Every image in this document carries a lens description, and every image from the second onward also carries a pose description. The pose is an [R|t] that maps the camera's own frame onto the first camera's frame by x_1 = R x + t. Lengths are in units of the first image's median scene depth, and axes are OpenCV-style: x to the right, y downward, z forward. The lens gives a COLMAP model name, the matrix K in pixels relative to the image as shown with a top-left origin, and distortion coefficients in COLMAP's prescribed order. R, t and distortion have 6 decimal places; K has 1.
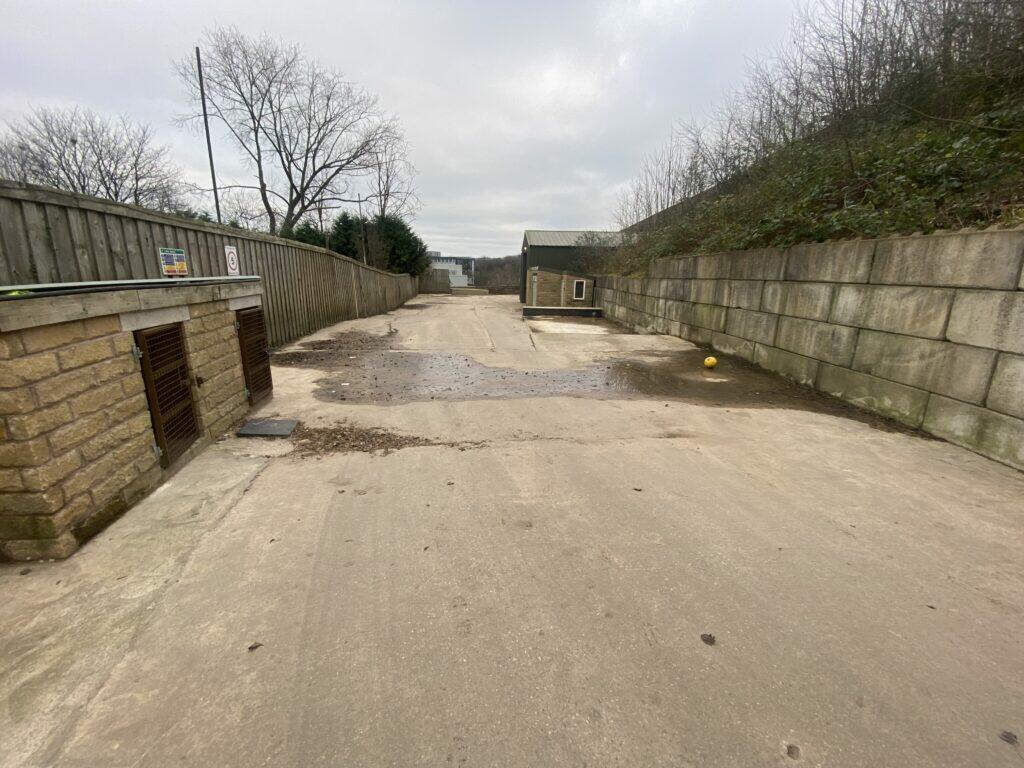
lens RADIAL K [[418.5, 0, 507.6], [0, 418.5, 381.4], [0, 0, 1]] dist [0.045175, -0.030599]
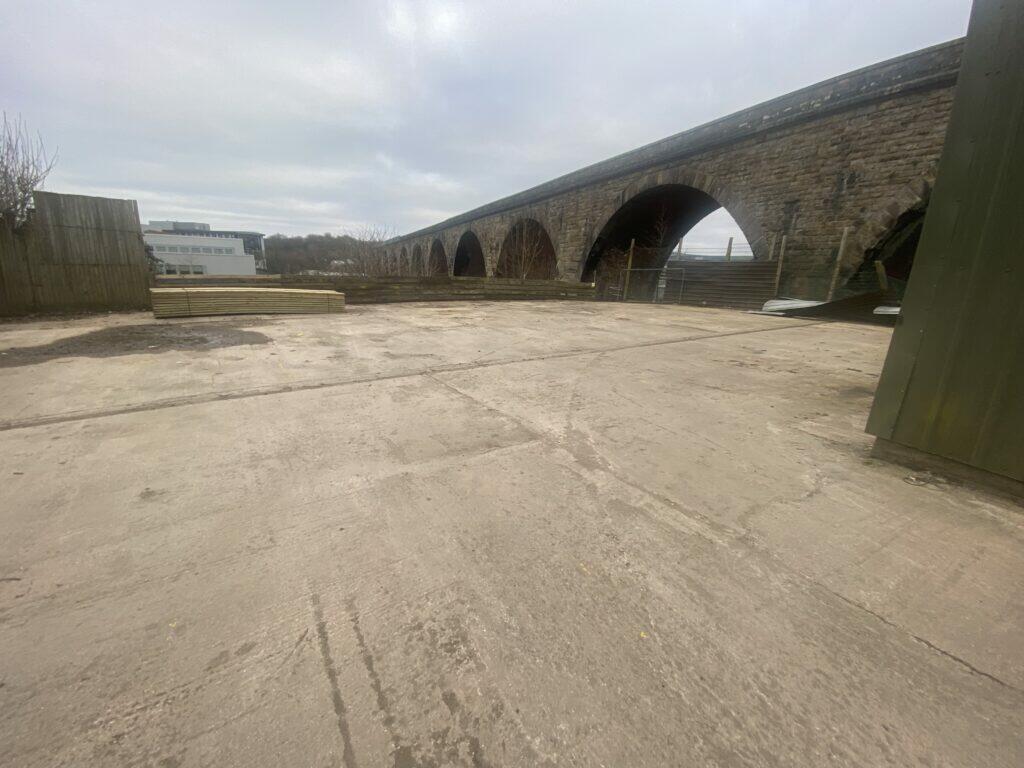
lens RADIAL K [[418.5, 0, 507.6], [0, 418.5, 381.4], [0, 0, 1]] dist [0.045175, -0.030599]
pose [[0.911736, -0.098664, 0.398751, -0.010987], [0.087193, 0.995089, 0.046852, -0.030604], [-0.401416, -0.007949, 0.915862, 0.132346]]
